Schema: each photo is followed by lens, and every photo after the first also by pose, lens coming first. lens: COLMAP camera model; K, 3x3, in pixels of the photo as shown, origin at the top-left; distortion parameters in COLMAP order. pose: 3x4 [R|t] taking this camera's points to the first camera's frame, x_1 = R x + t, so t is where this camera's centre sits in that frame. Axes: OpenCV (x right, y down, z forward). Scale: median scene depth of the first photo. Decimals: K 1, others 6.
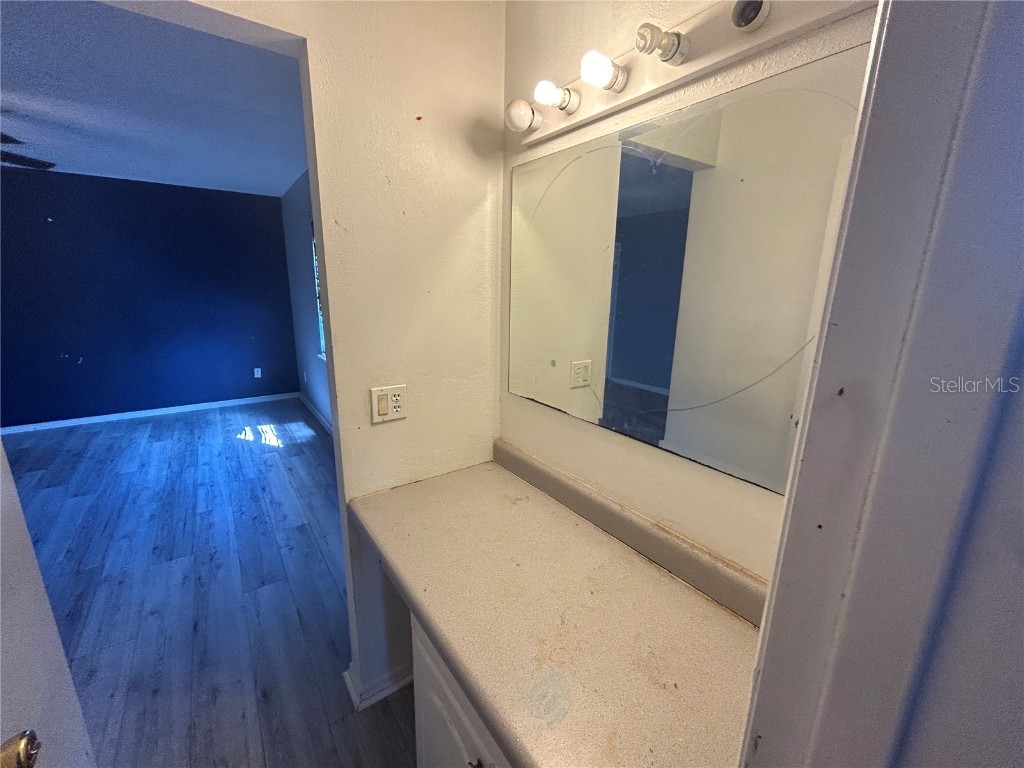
lens RADIAL K [[418.0, 0, 507.7], [0, 418.0, 385.2], [0, 0, 1]] dist [-0.000886, 0.000869]
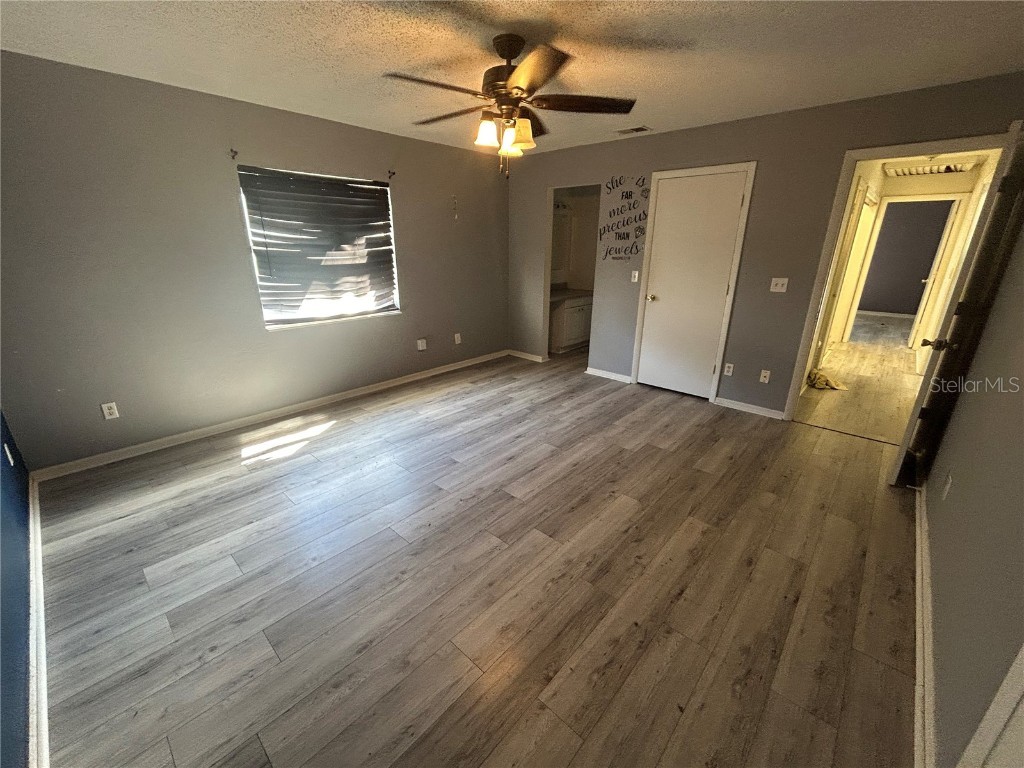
lens RADIAL K [[418.0, 0, 507.7], [0, 418.0, 385.2], [0, 0, 1]] dist [-0.000886, 0.000869]
pose [[-0.205580, -0.333493, 0.920065, -1.740832], [0.220618, 0.900152, 0.375570, -0.231364], [-0.953449, 0.280193, -0.111479, 0.845507]]
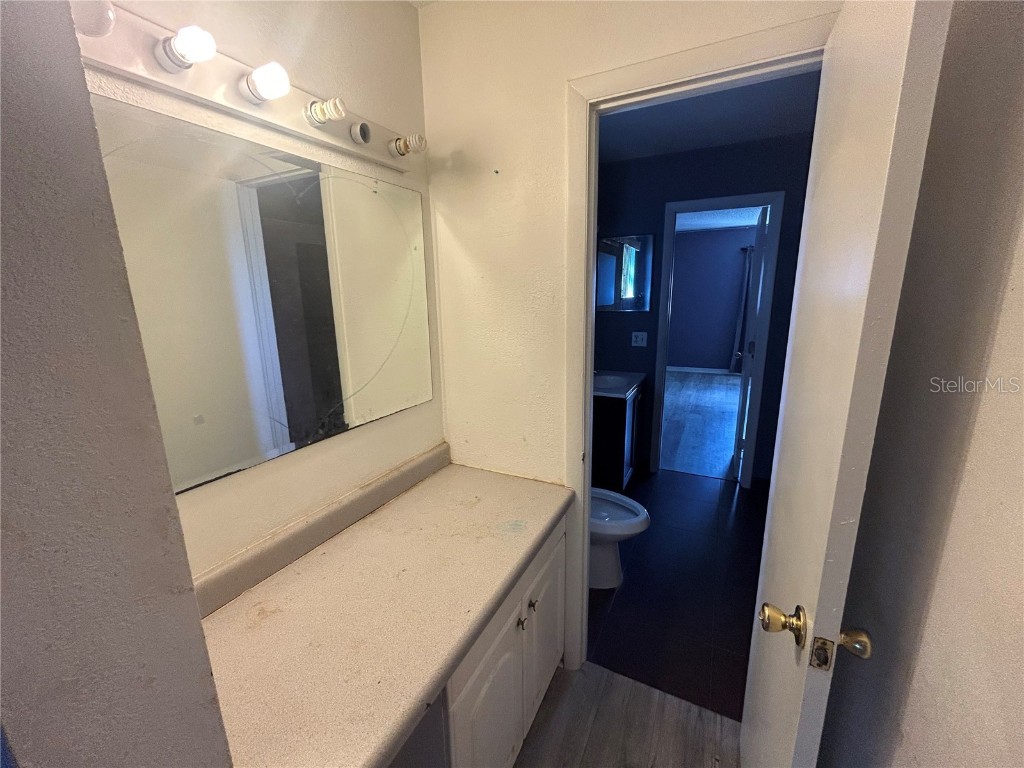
lens RADIAL K [[418.0, 0, 507.7], [0, 418.0, 385.2], [0, 0, 1]] dist [-0.000886, 0.000869]
pose [[-0.461134, -0.203169, 0.863758, -0.292376], [0.217910, 0.917695, 0.332191, -0.091975], [-0.860157, 0.341406, -0.378908, 0.328777]]
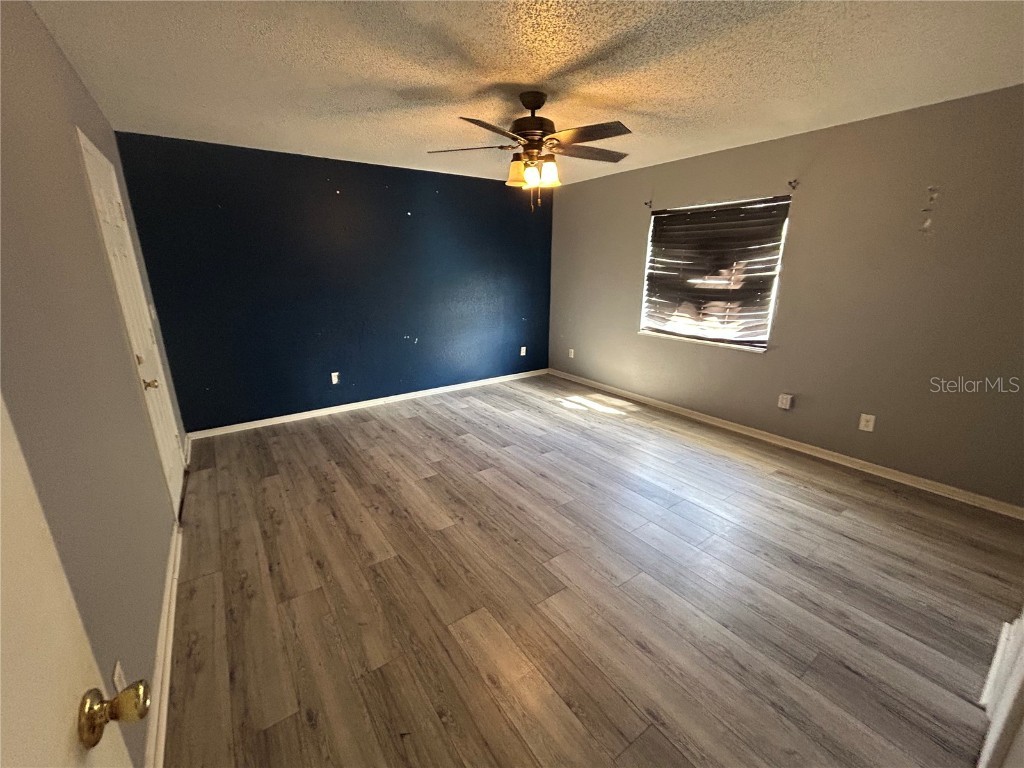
lens RADIAL K [[418.0, 0, 507.7], [0, 418.0, 385.2], [0, 0, 1]] dist [-0.000886, 0.000869]
pose [[0.999823, -0.016276, -0.009461, -1.008424], [0.016675, 0.998900, 0.043826, 0.018502], [0.008737, -0.043976, 0.998994, -0.157268]]
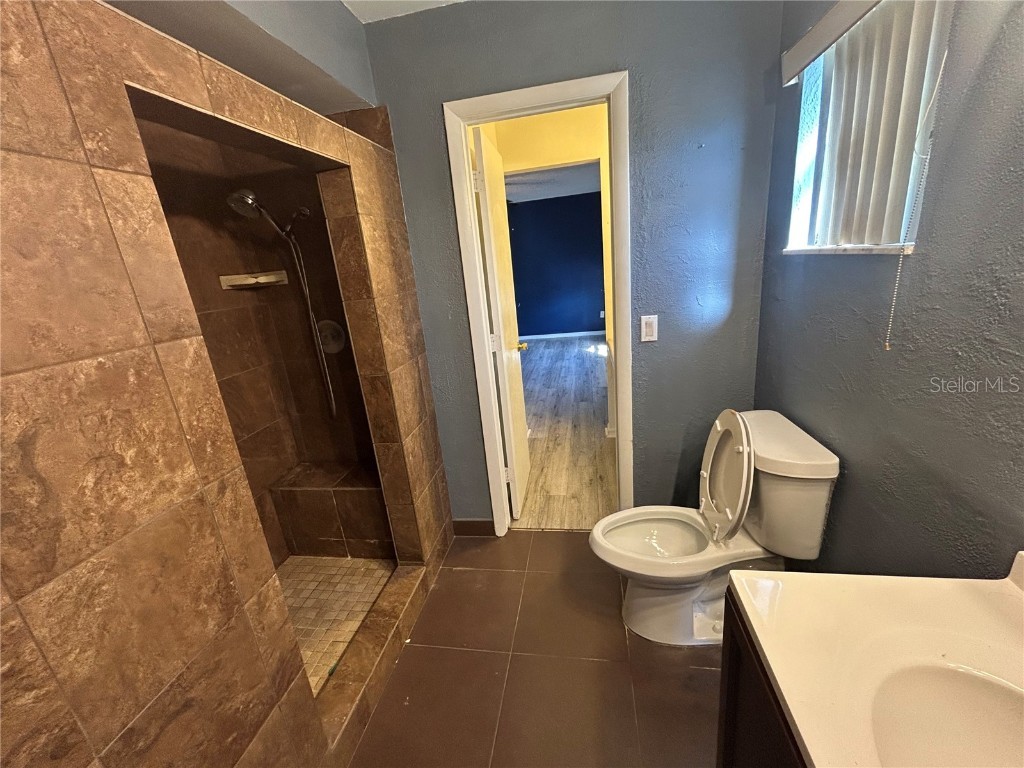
lens RADIAL K [[418.0, 0, 507.7], [0, 418.0, 385.2], [0, 0, 1]] dist [-0.000886, 0.000869]
pose [[0.698034, 0.119396, -0.706040, 0.391784], [-0.060085, 0.992290, 0.108400, 0.127067], [0.713539, -0.033244, 0.699826, -0.456164]]
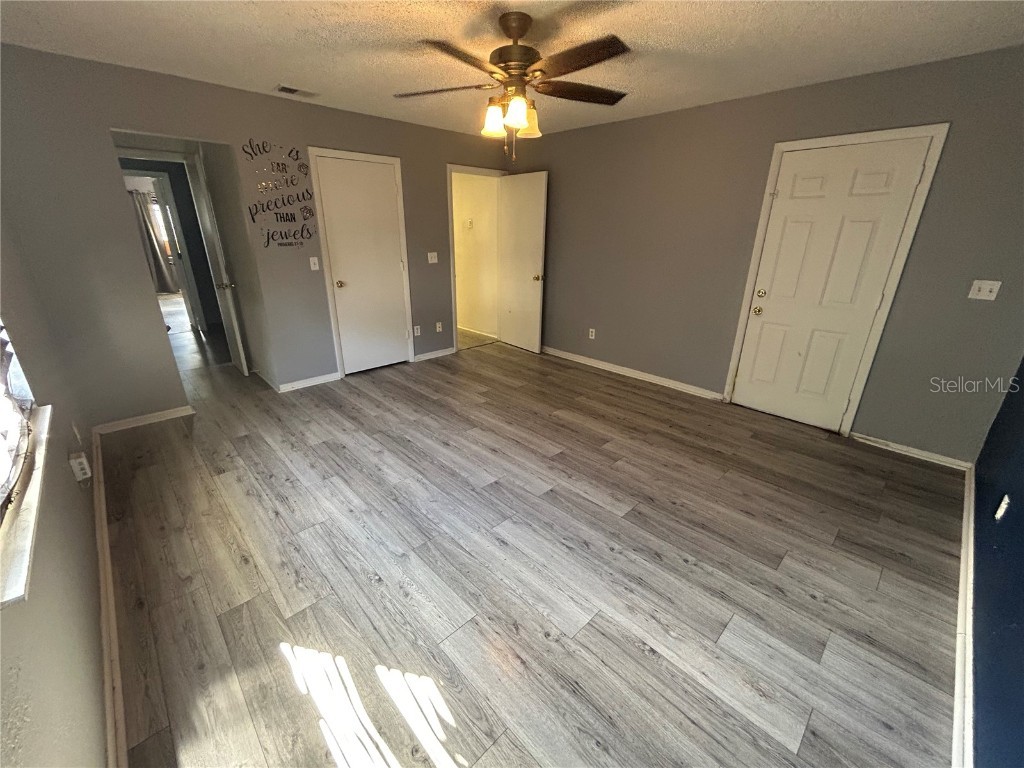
lens RADIAL K [[418.0, 0, 507.7], [0, 418.0, 385.2], [0, 0, 1]] dist [-0.000886, 0.000869]
pose [[-0.989459, 0.026053, -0.142448, -0.843579], [-0.058571, 0.827631, 0.558208, -0.363827], [0.132438, 0.560667, -0.817382, 1.452825]]
